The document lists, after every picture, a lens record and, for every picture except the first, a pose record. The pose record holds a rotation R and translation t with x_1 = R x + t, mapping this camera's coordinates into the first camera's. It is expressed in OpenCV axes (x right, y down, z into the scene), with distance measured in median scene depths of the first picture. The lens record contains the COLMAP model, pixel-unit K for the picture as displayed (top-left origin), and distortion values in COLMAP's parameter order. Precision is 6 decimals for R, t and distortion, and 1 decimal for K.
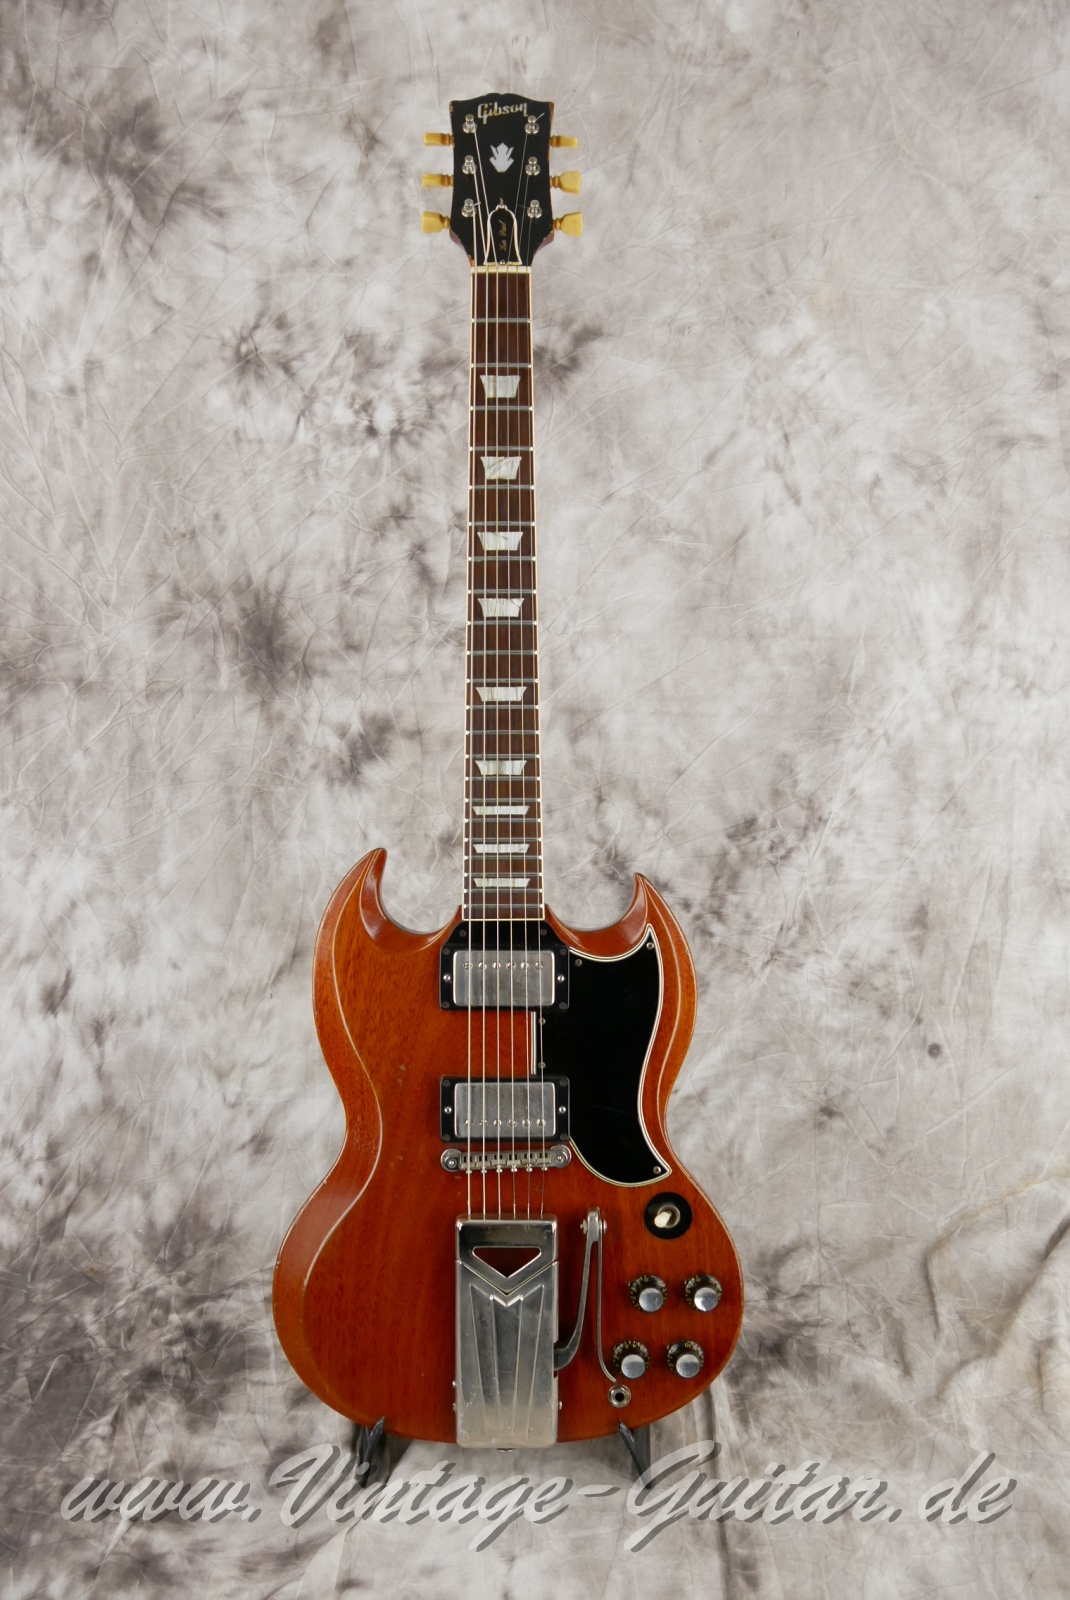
lens RADIAL K [[1356.6, 0, 539.8], [0, 1356.6, 801.6], [0, 0, 1]] dist [-0.082291, 0.039090]
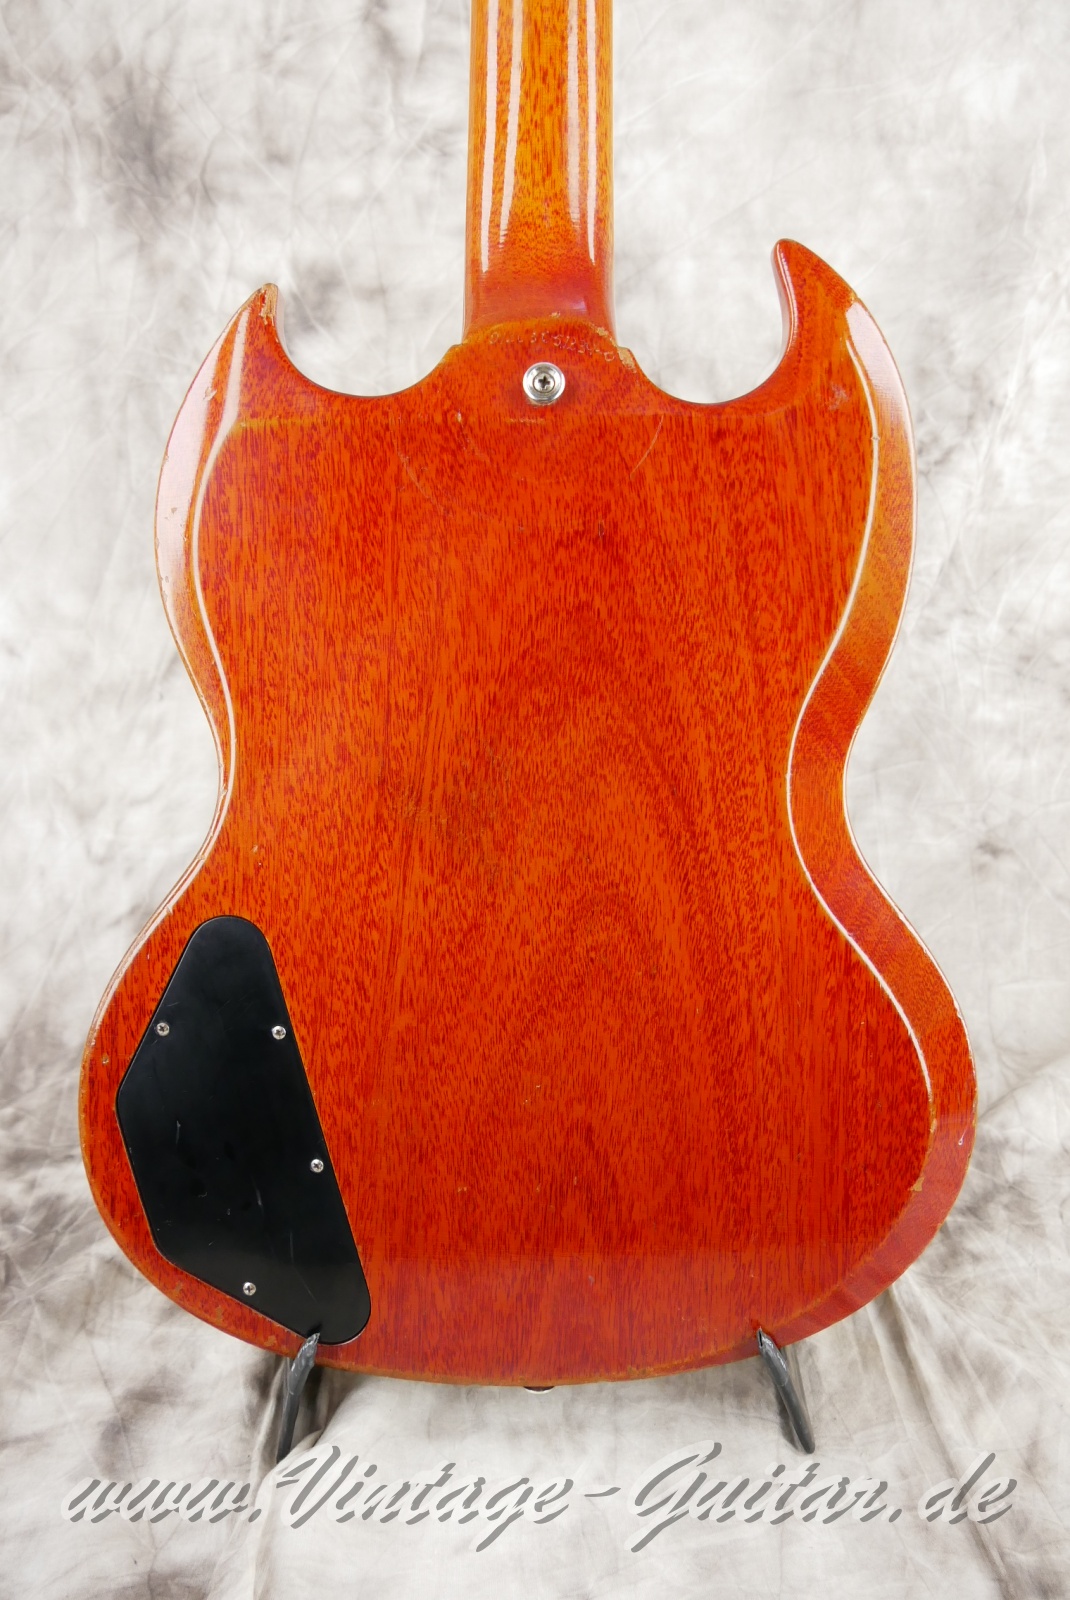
lens RADIAL K [[1310.7, 0, 533.9], [0, 1310.7, 793.9], [0, 0, 1]] dist [-0.071784, 0.035195]
pose [[0.999431, -0.019630, 0.027419, -0.038139], [0.019016, 0.999567, 0.022459, 0.182694], [-0.027848, -0.021925, 0.999372, 0.370674]]
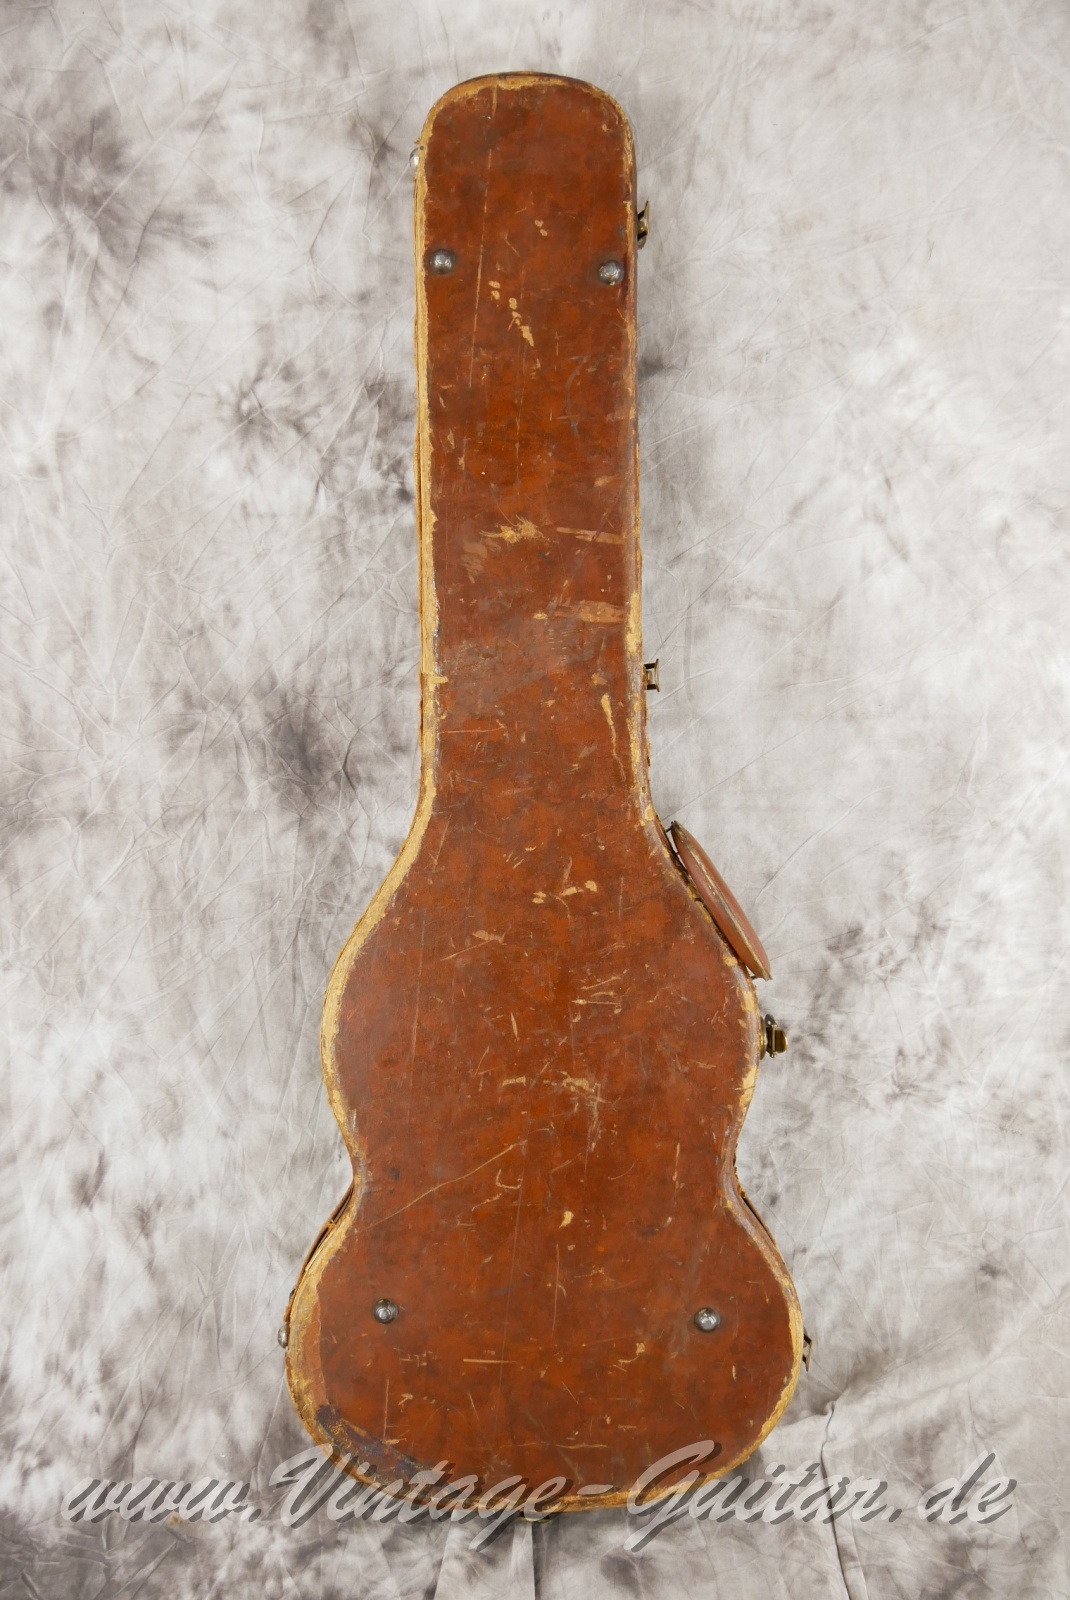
lens RADIAL K [[1310.7, 0, 539.6], [0, 1310.7, 812.7], [0, 0, 1]] dist [-0.071784, 0.035195]
pose [[0.992869, -0.083388, 0.085187, -0.125748], [0.080240, 0.995983, 0.039739, -0.099871], [-0.088159, -0.032621, 0.995572, 0.162867]]
